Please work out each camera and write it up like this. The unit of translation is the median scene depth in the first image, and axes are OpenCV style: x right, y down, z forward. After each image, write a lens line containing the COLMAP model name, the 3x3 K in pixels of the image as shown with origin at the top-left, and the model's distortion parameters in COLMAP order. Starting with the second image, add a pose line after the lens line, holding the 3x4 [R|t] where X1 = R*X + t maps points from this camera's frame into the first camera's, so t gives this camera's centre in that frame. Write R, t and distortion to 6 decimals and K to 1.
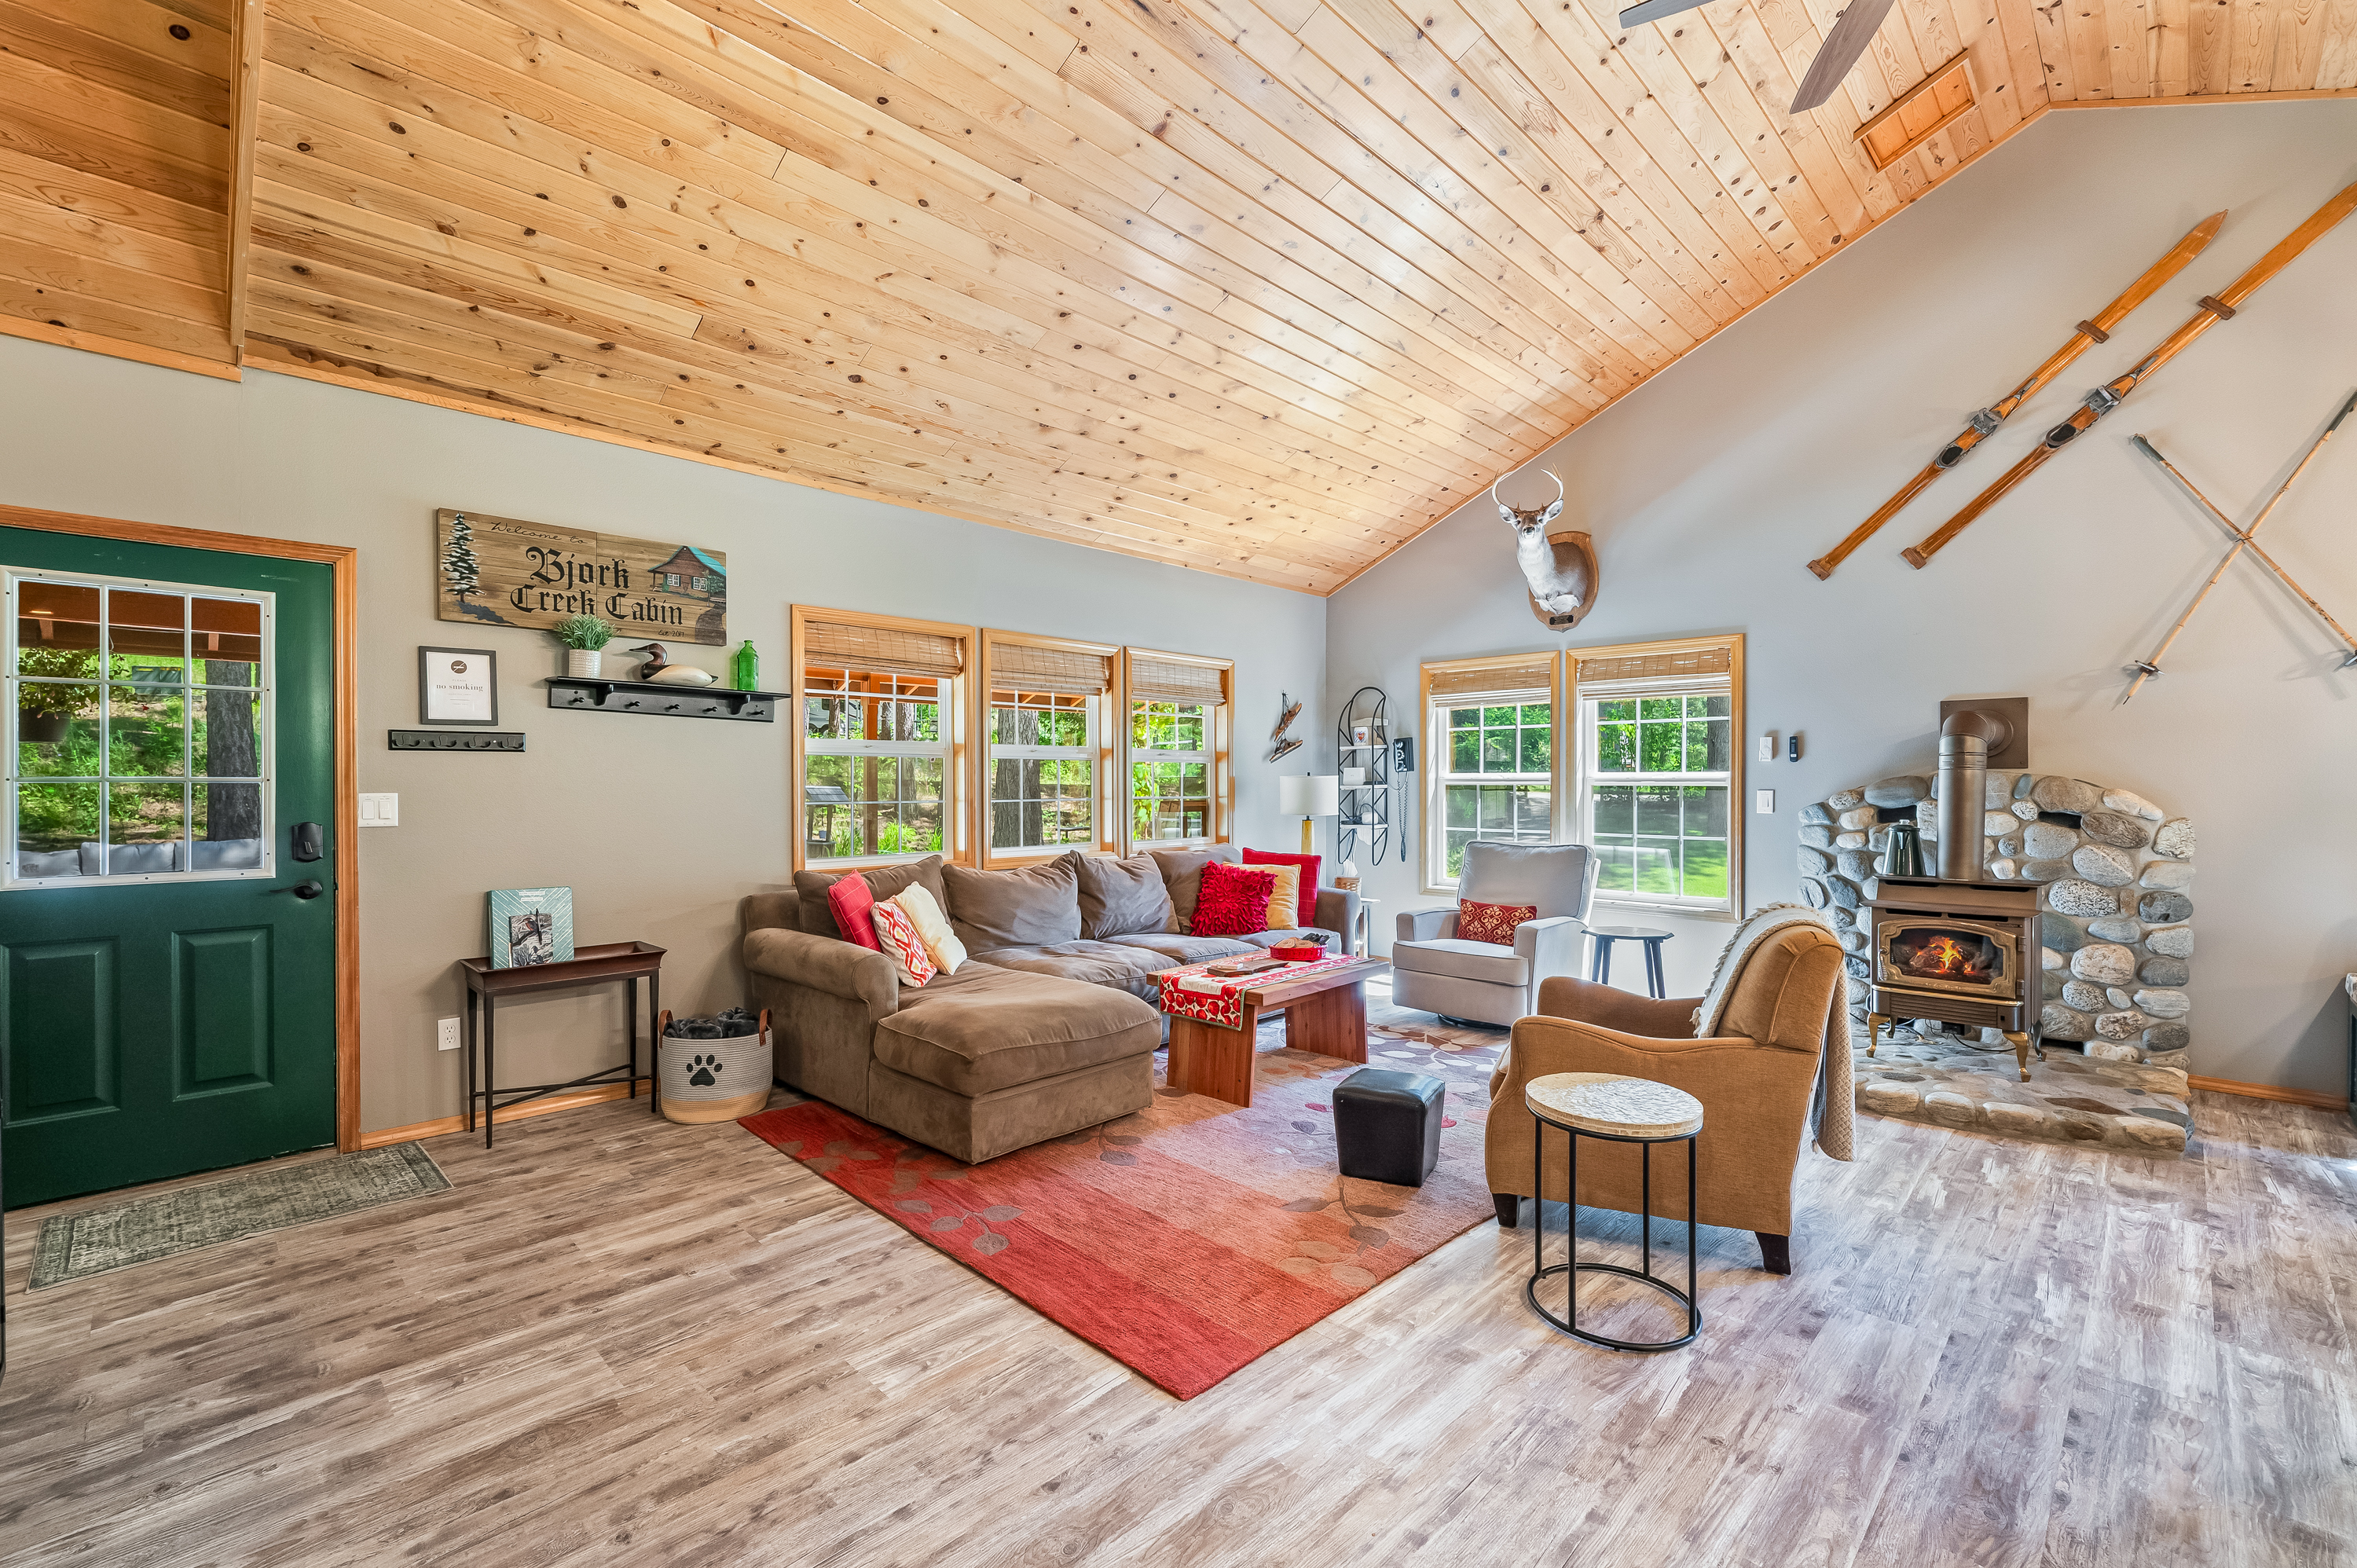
lens RADIAL K [[1001.1, 0, 1180.2], [0, 1001.1, 784.8], [0, 0, 1]] dist [-0.002526, 0.000166]
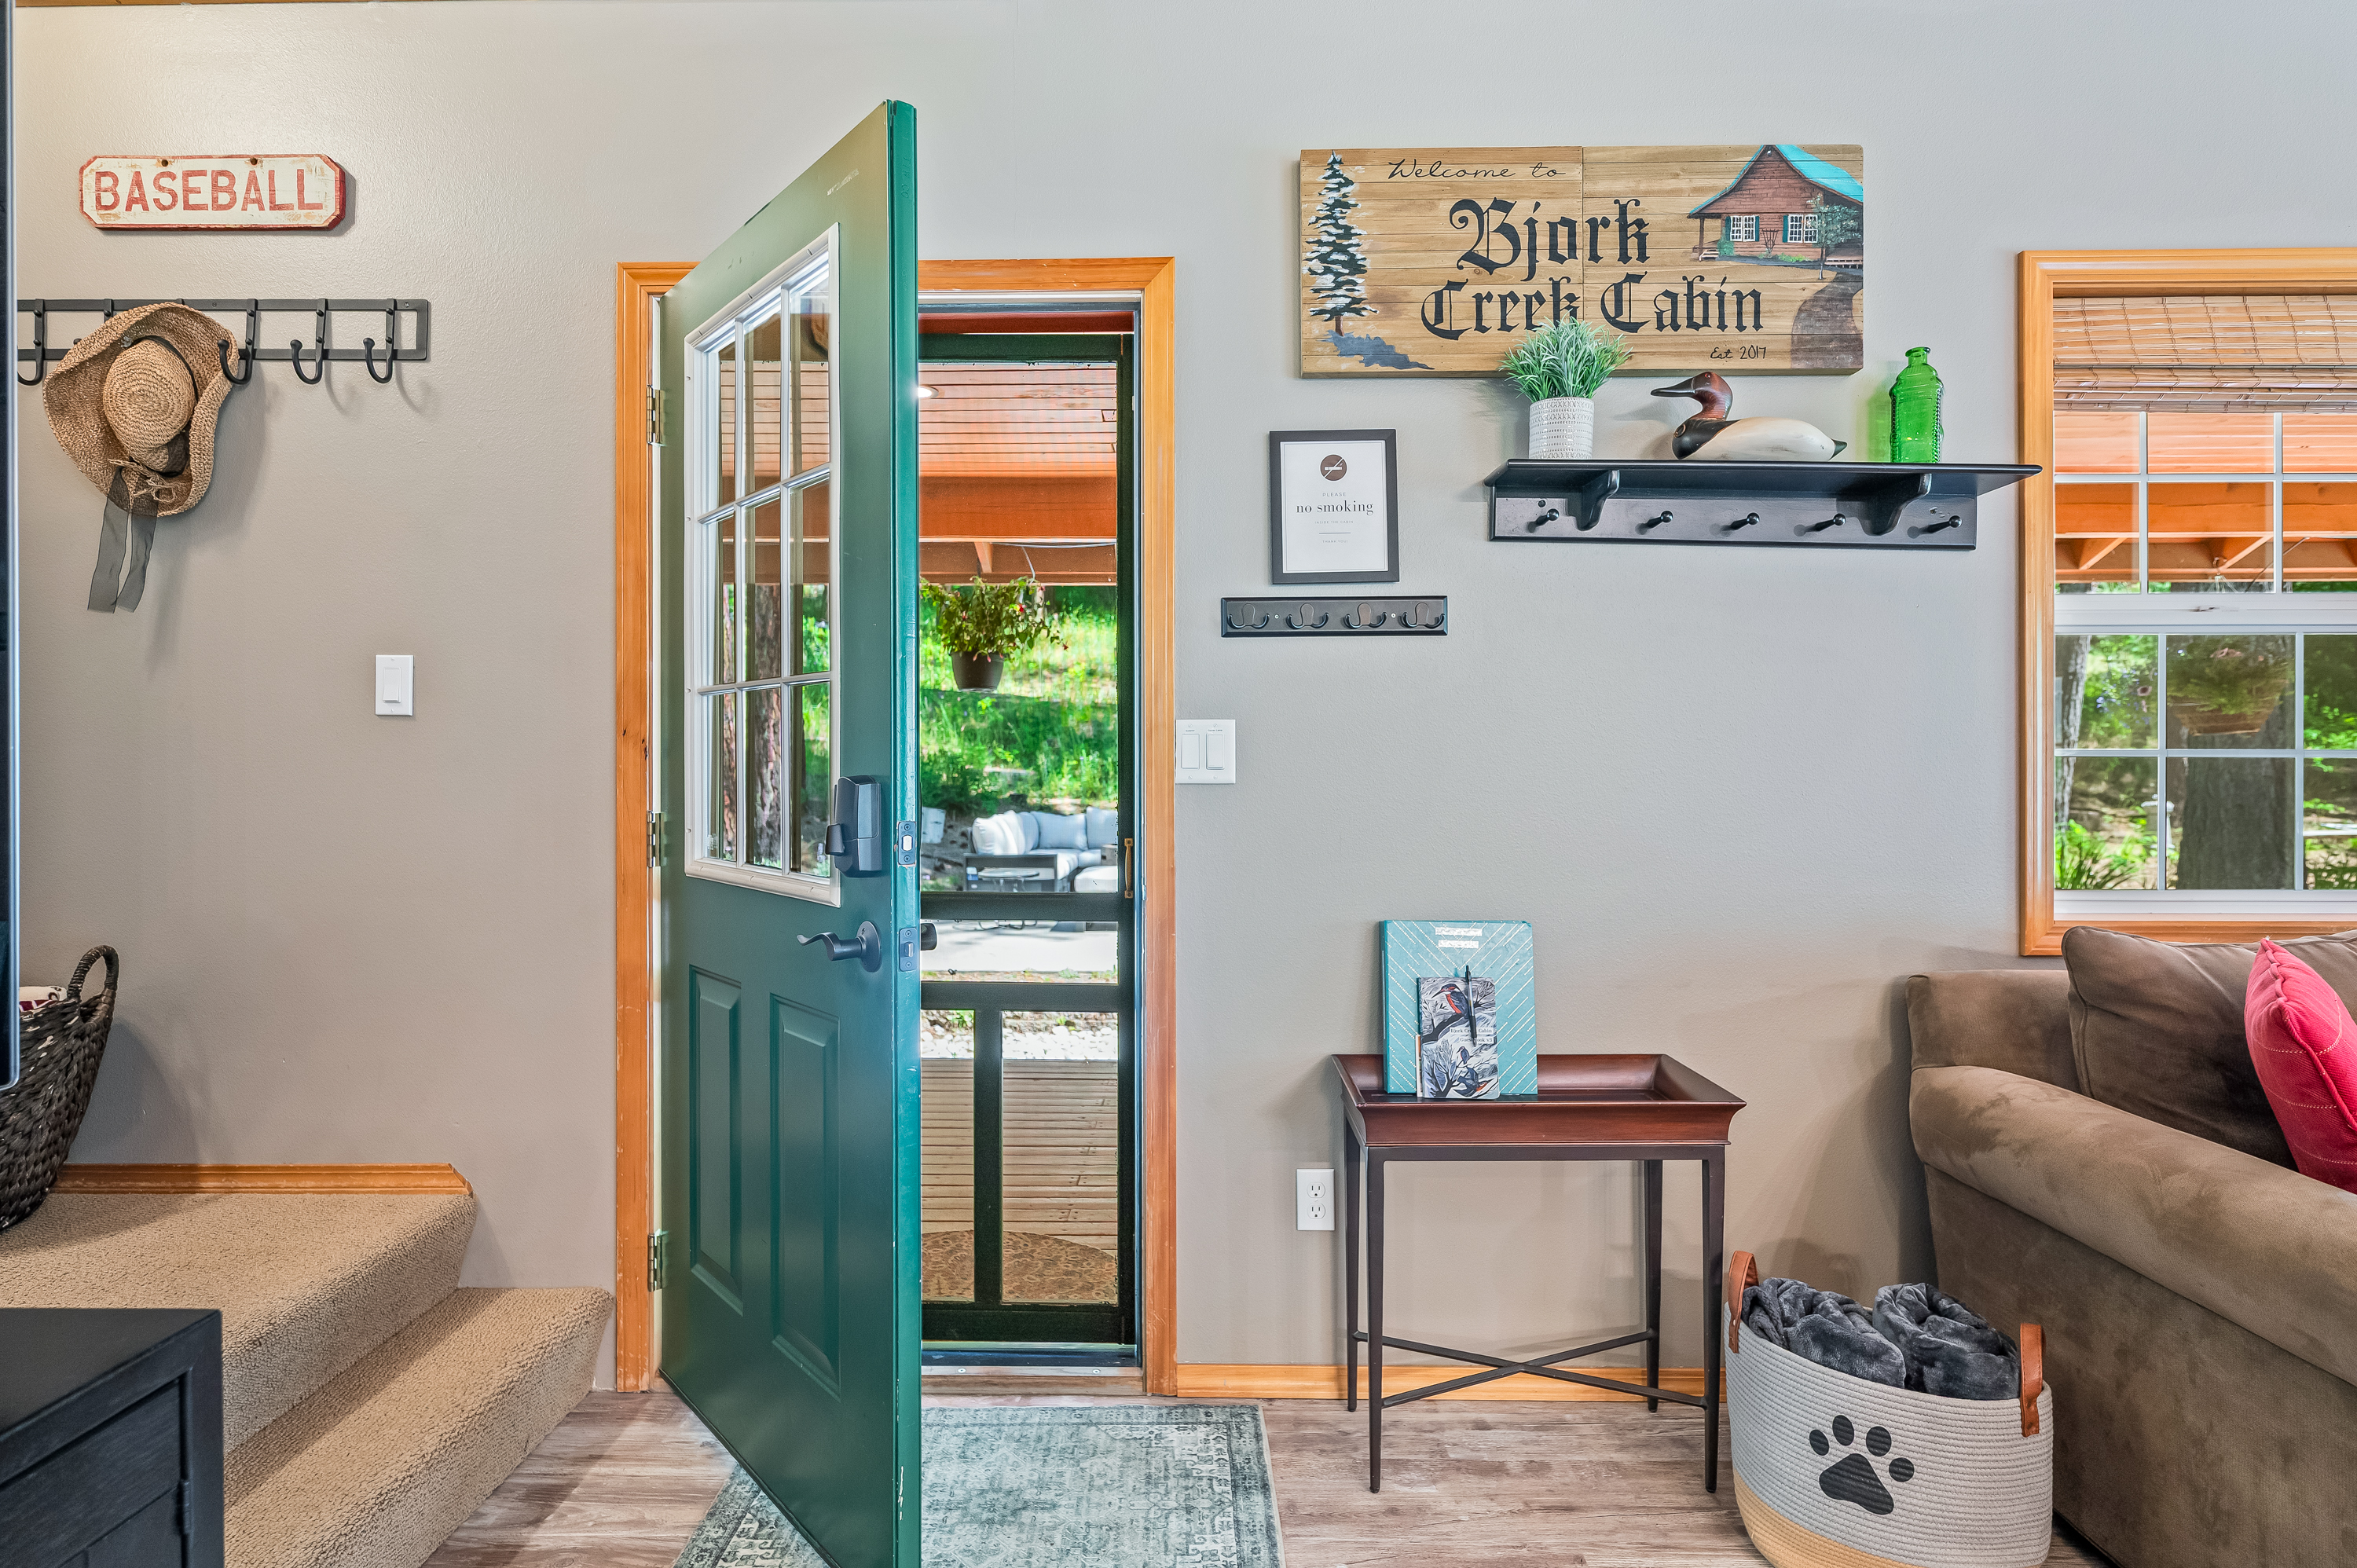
lens RADIAL K [[1221.0, 0, 1178.6], [0, 1221.0, 771.4], [0, 0, 1]] dist [-0.002869, 0.000680]
pose [[0.693798, 0.006527, -0.720140, -0.323270], [-0.001303, 0.999969, 0.007808, 0.028251], [0.720169, -0.004479, 0.693785, 0.502240]]
